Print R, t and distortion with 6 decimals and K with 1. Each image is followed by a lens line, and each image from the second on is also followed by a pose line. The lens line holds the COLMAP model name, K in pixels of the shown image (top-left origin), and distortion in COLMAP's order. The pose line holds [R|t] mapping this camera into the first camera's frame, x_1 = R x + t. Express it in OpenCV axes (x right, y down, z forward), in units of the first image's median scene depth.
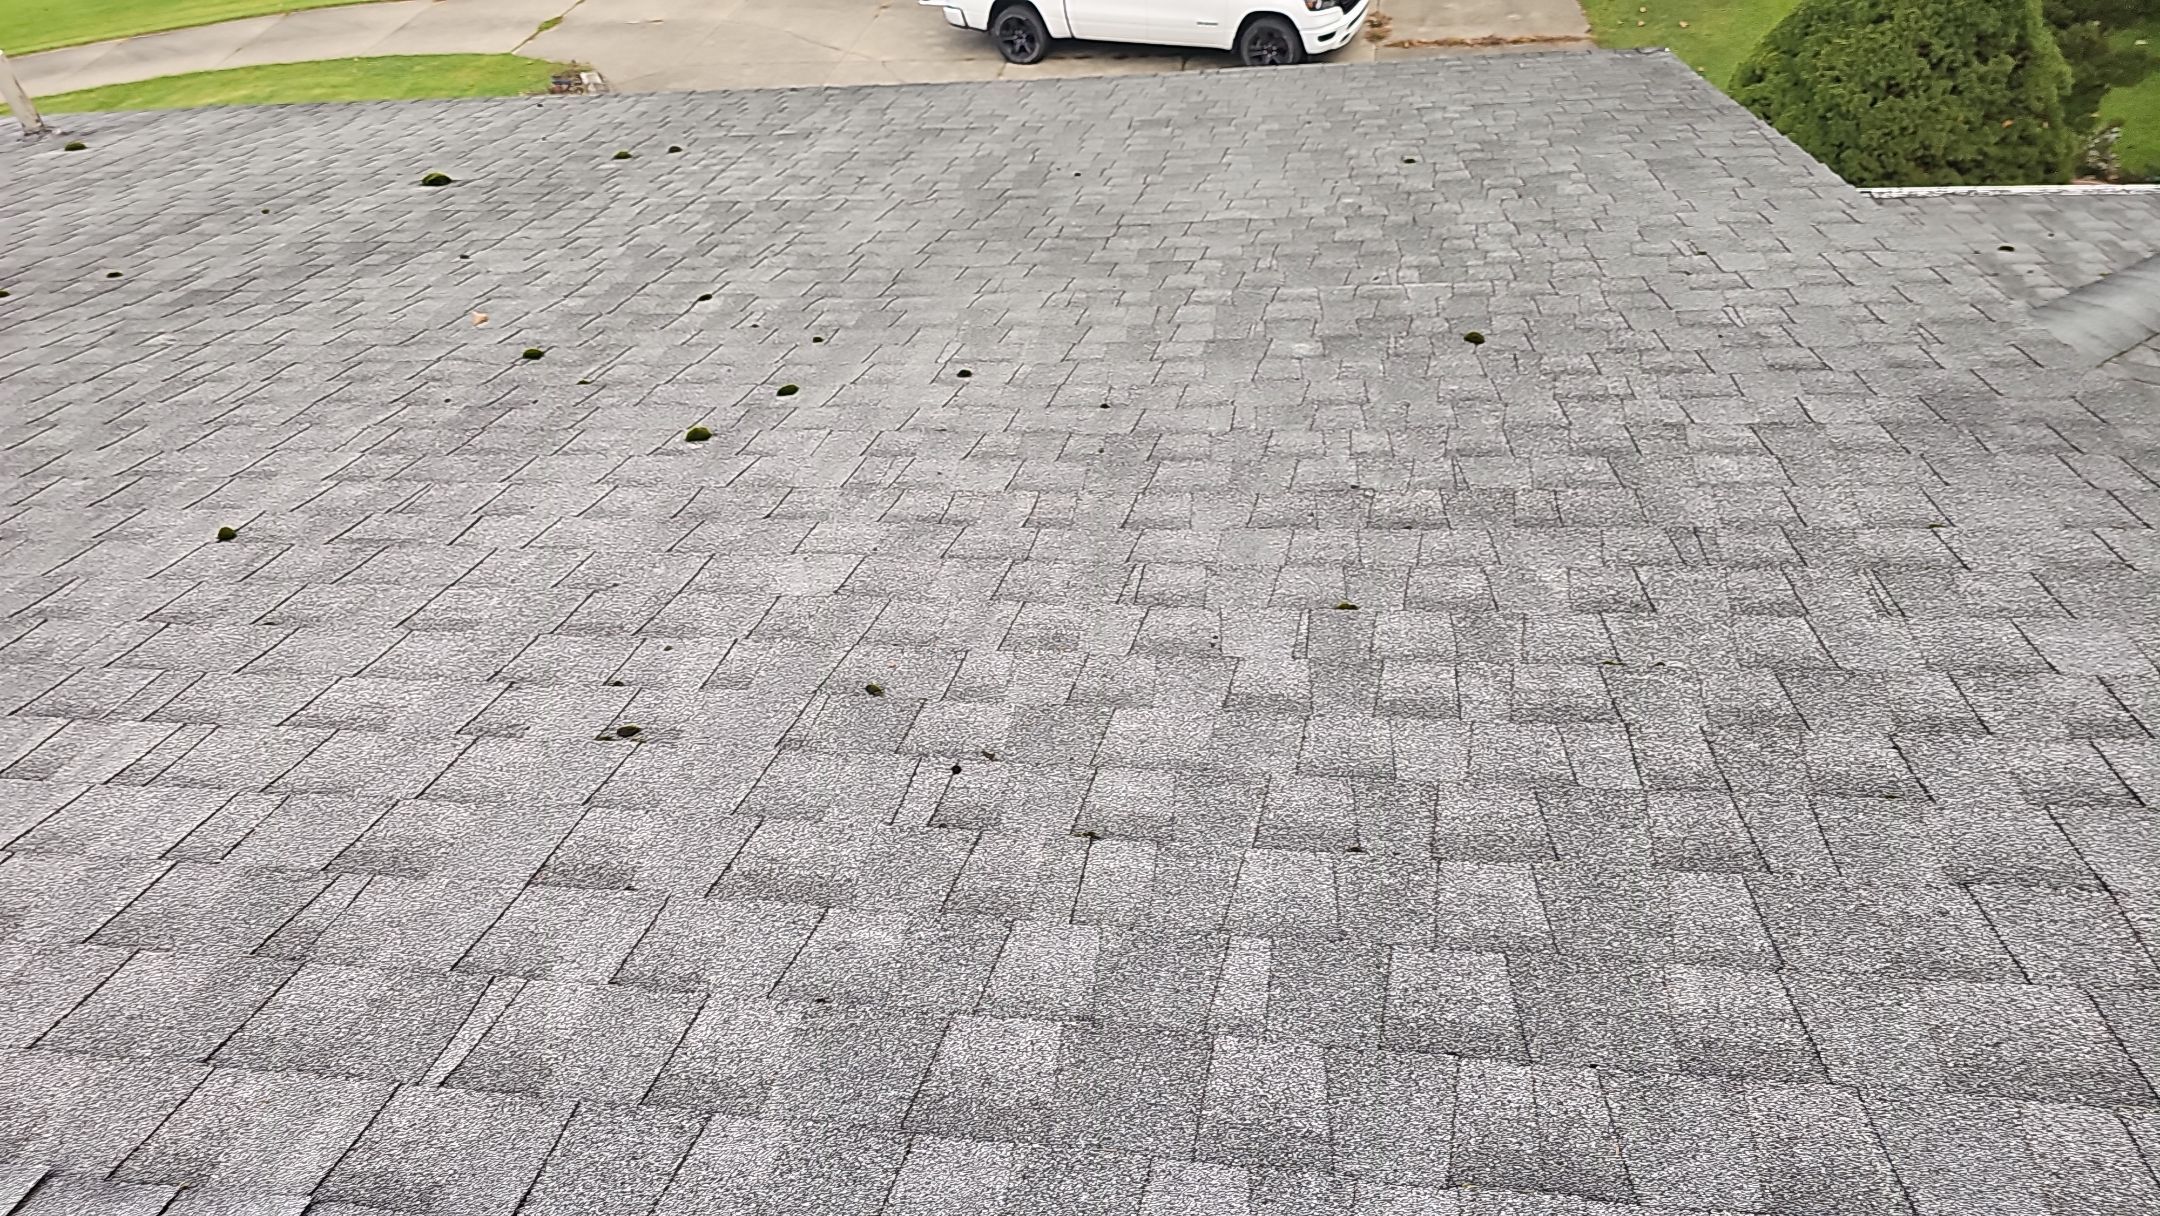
lens RADIAL K [[1432.9, 0, 1072.6], [0, 1432.9, 605.6], [0, 0, 1]] dist [0.042119, -0.040843]
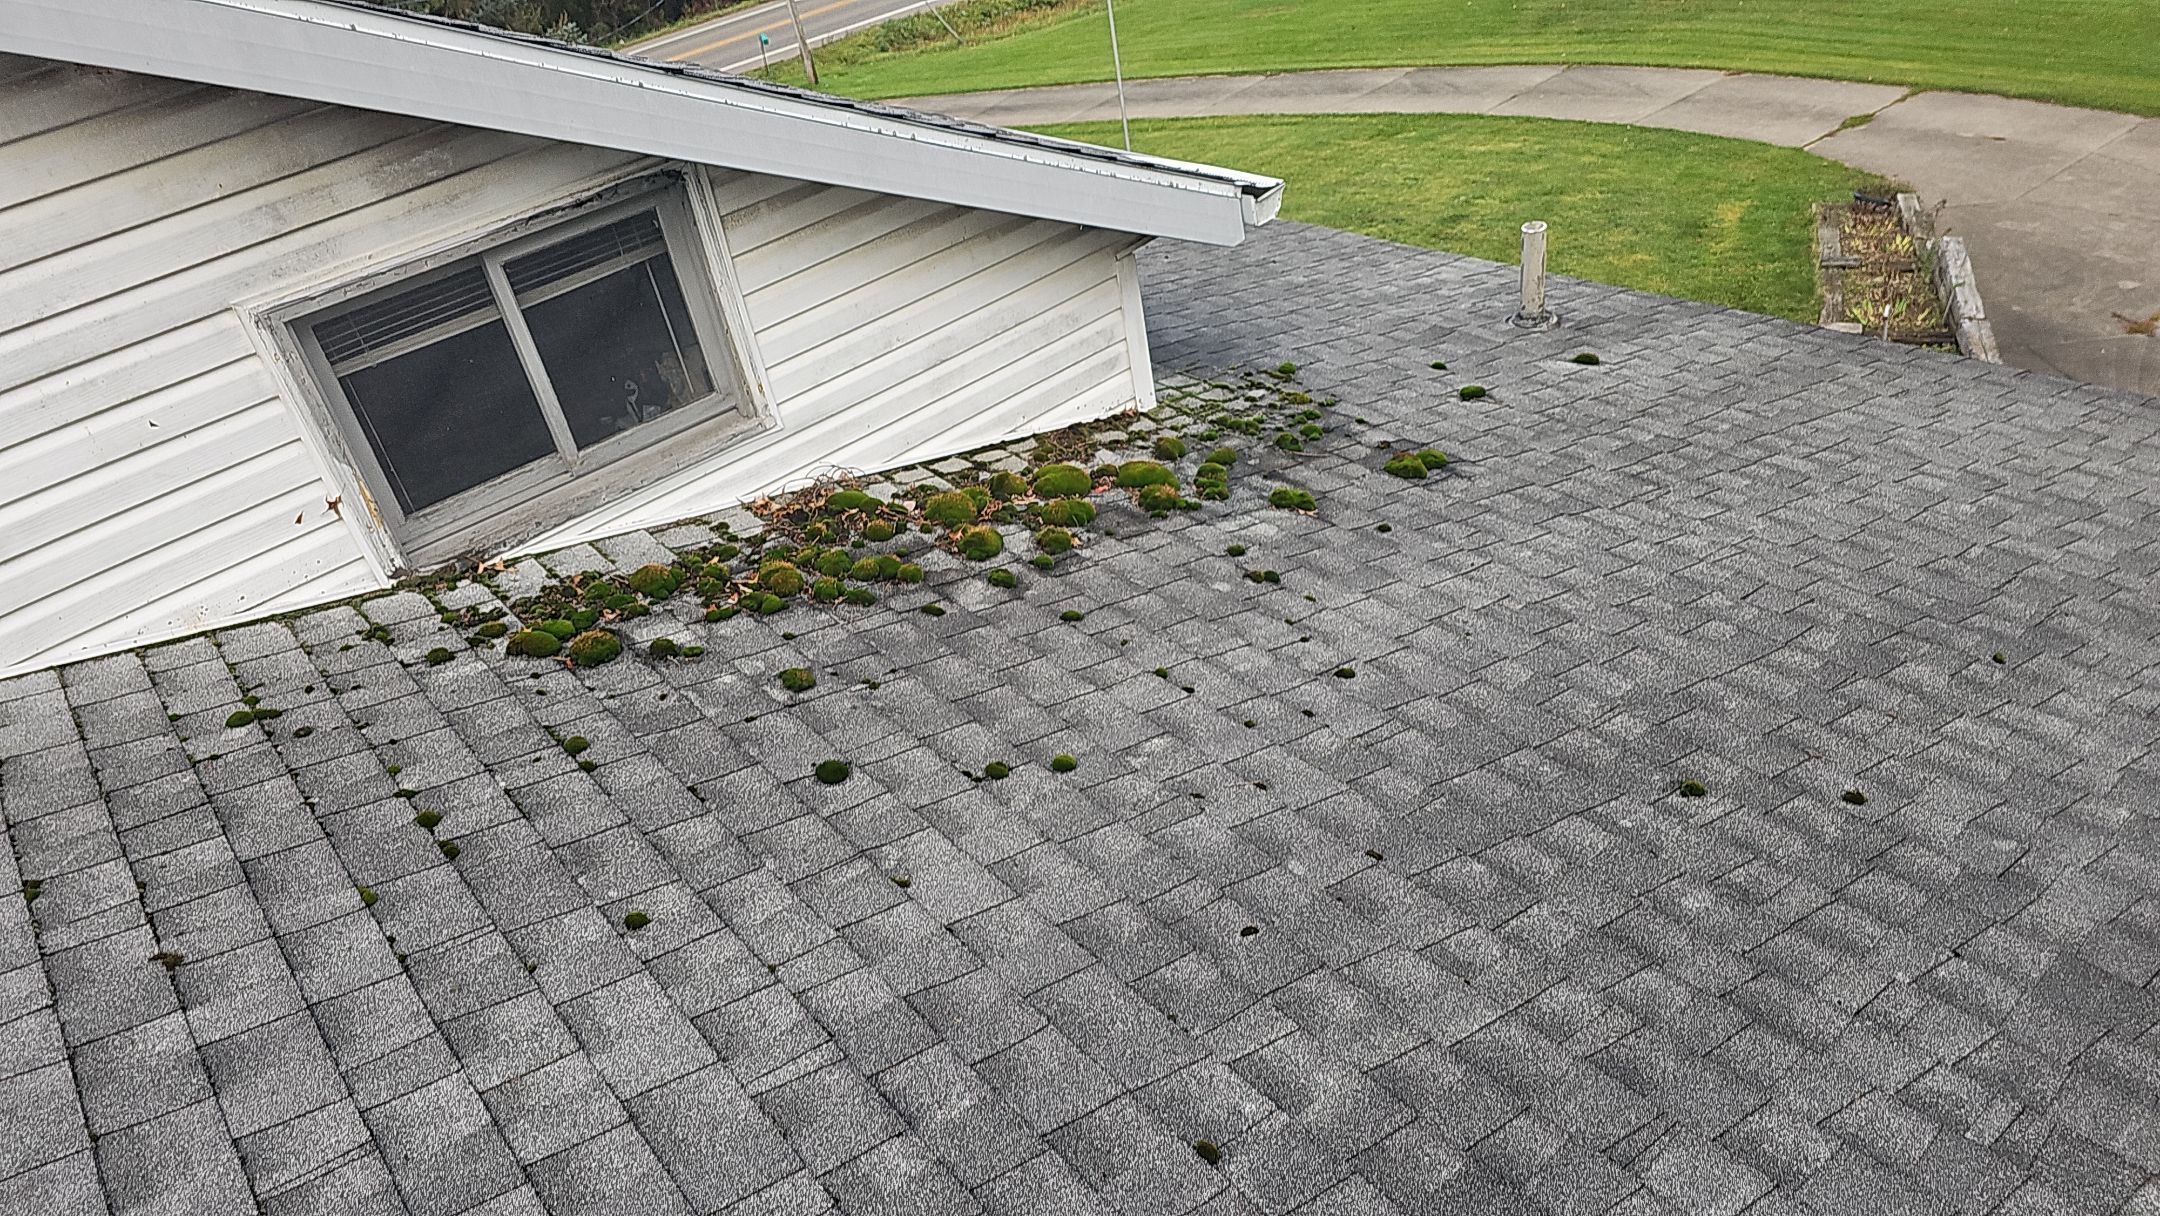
lens RADIAL K [[1432.9, 0, 1086.0], [0, 1432.9, 610.8], [0, 0, 1]] dist [0.042119, -0.040843]
pose [[0.749555, 0.347848, -0.563178, -0.115378], [-0.356112, 0.929089, 0.099892, -0.048563], [0.557990, 0.125680, 0.820276, 0.058148]]
